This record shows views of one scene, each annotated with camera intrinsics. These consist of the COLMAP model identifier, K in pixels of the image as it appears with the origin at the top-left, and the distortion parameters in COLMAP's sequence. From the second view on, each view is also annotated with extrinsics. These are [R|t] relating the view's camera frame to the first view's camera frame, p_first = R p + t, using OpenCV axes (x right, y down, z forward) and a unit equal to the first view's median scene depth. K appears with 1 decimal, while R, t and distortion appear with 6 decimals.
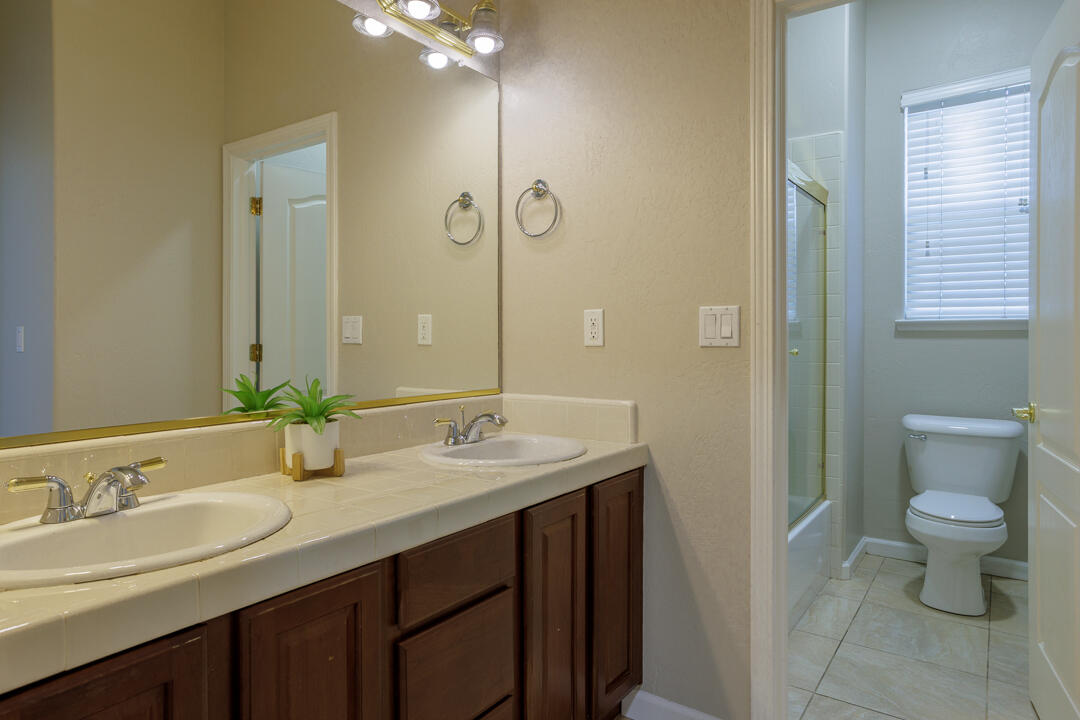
lens RADIAL K [[658.9, 0, 540.0], [0, 658.9, 360.0], [0, 0, 1]] dist [-0.002010, -0.000514]
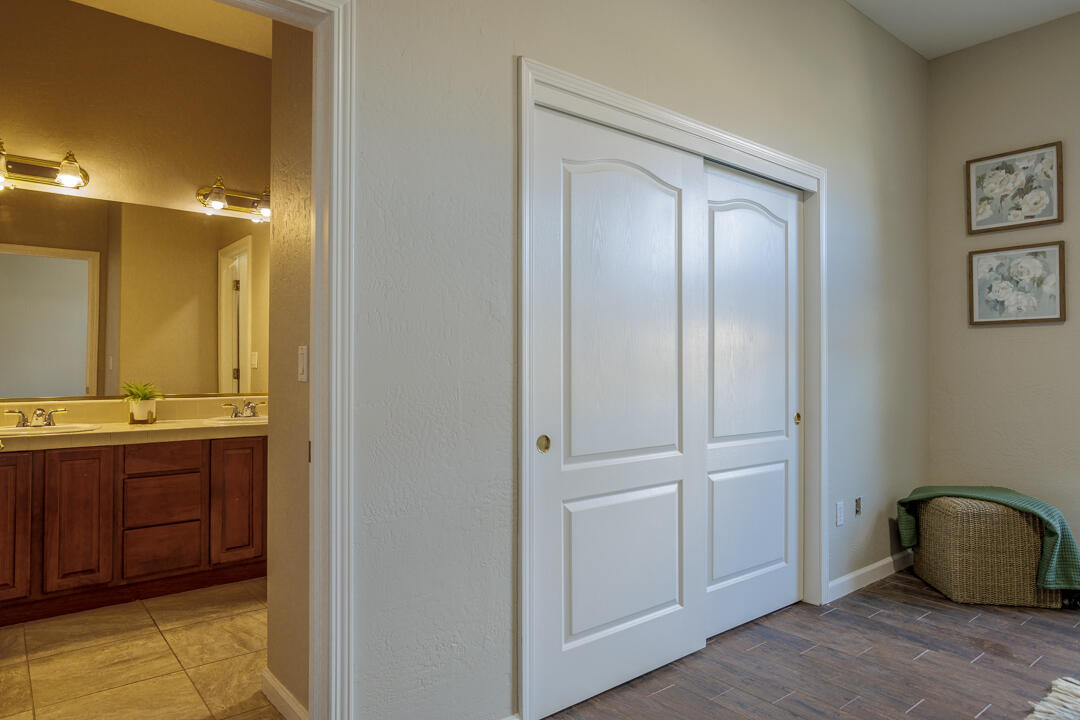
lens RADIAL K [[658.9, 0, 540.0], [0, 658.9, 360.0], [0, 0, 1]] dist [-0.002010, -0.000514]
pose [[0.968557, -0.003840, -0.248763, 0.866087], [-0.007086, 0.999049, -0.043012, 0.023893], [0.248691, 0.043422, 0.967609, -0.487934]]
